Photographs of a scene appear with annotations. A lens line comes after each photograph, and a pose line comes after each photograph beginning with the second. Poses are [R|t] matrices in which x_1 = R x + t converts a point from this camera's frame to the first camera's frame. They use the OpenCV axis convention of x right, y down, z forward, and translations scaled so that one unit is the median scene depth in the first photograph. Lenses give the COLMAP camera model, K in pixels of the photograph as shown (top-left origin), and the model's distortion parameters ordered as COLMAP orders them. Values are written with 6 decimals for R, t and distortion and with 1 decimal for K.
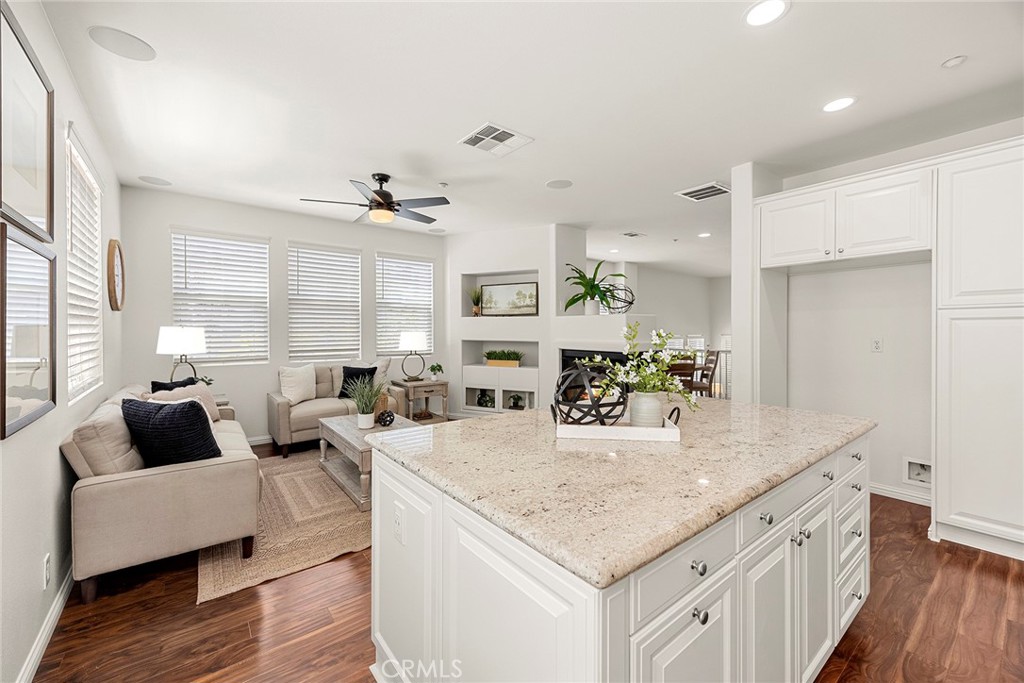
lens RADIAL K [[417.0, 0, 513.2], [0, 417.0, 332.4], [0, 0, 1]] dist [0.016563, 0.000078]
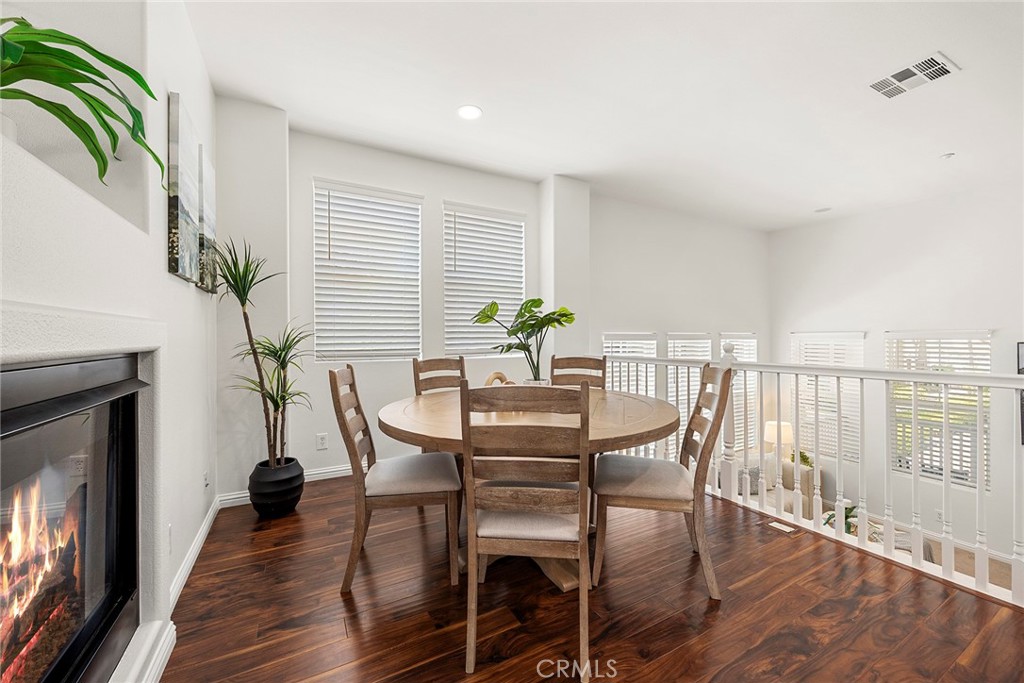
lens RADIAL K [[399.8, 0, 511.0], [0, 399.8, 342.9], [0, 0, 1]] dist [0.005518, -0.000273]
pose [[0.983528, -0.004070, -0.180708, 0.504549], [0.003851, 0.999991, -0.001565, 0.039031], [0.180712, 0.000843, 0.983536, 0.928999]]
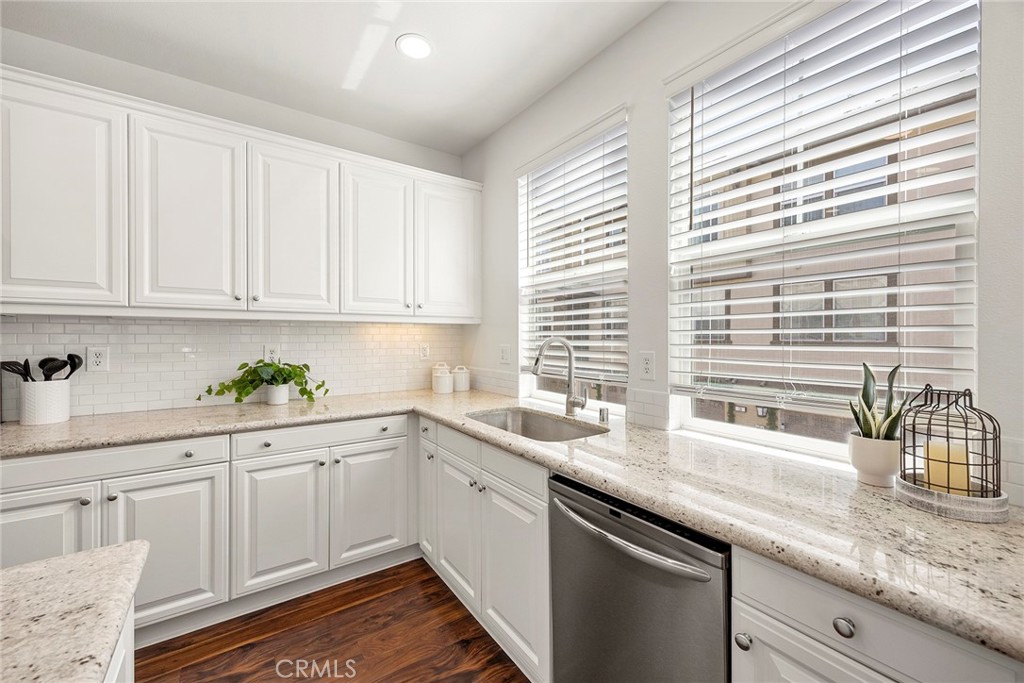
lens RADIAL K [[399.8, 0, 505.8], [0, 399.8, 338.2], [0, 0, 1]] dist [0.005518, -0.000273]
pose [[-0.997829, -0.001794, 0.065827, -0.128674], [-0.000868, 0.999900, 0.014091, 0.003833], [-0.065845, 0.014003, -0.997732, 0.313811]]
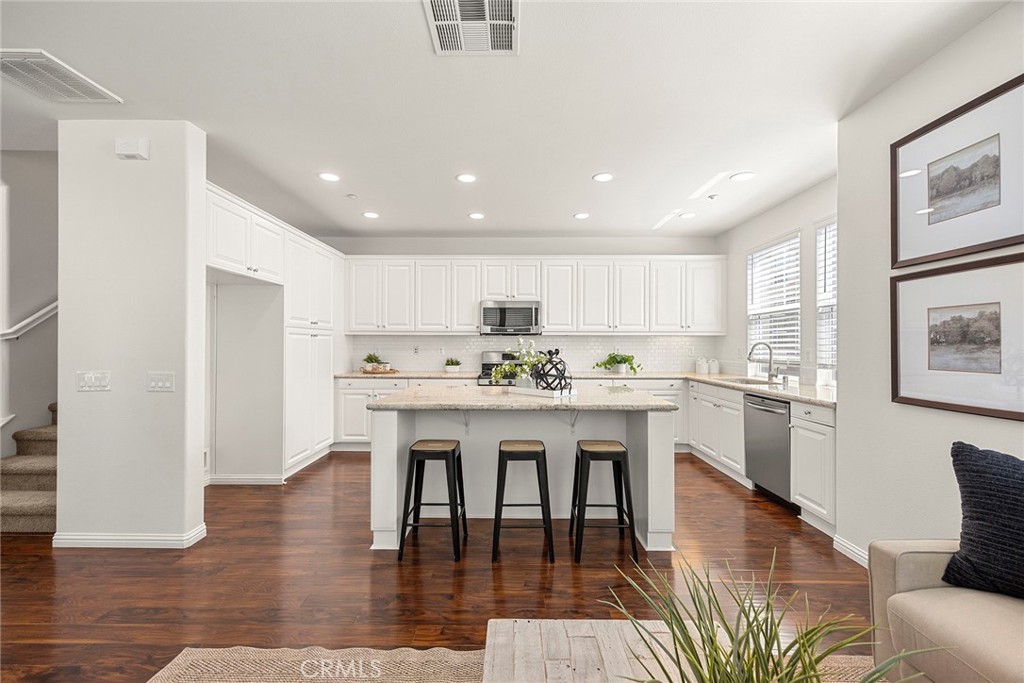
lens RADIAL K [[399.8, 0, 519.5], [0, 399.8, 346.0], [0, 0, 1]] dist [0.005518, -0.000273]
pose [[-0.791478, -0.005079, 0.611177, -0.261703], [0.002555, 0.999929, 0.011618, 0.004694], [-0.611193, 0.010757, -0.791409, 0.862766]]
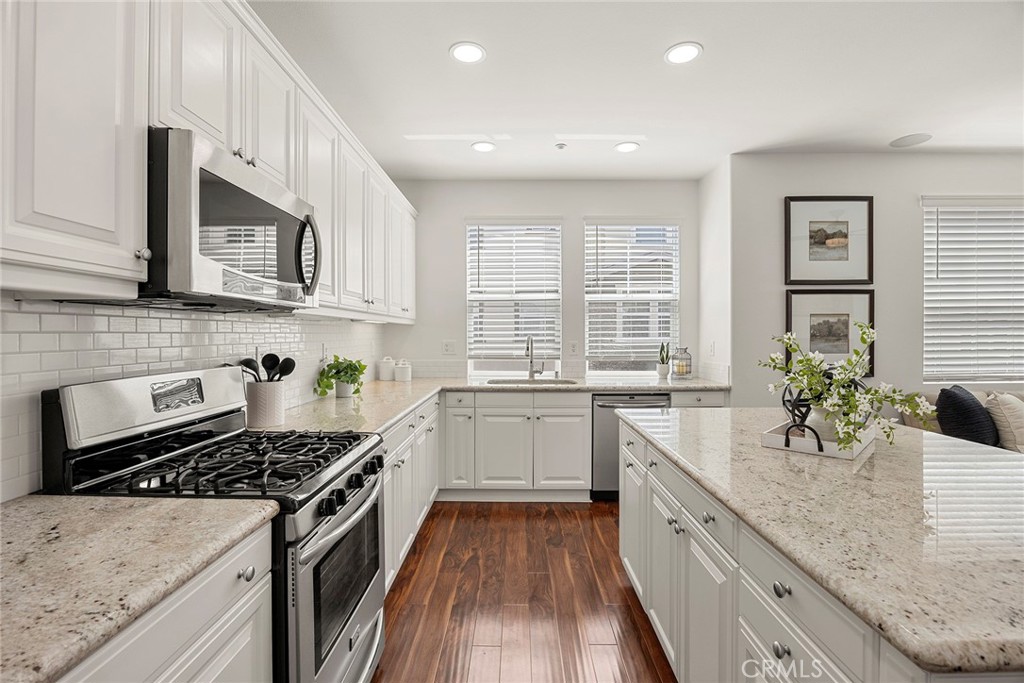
lens RADIAL K [[458.7, 0, 504.8], [0, 458.7, 335.6], [0, 0, 1]] dist [-0.015293, -0.000542]
pose [[-0.643445, 0.002802, -0.765487, 0.494410], [-0.005846, 0.999946, 0.008574, 0.002858], [0.765470, 0.009992, -0.643394, 0.395612]]
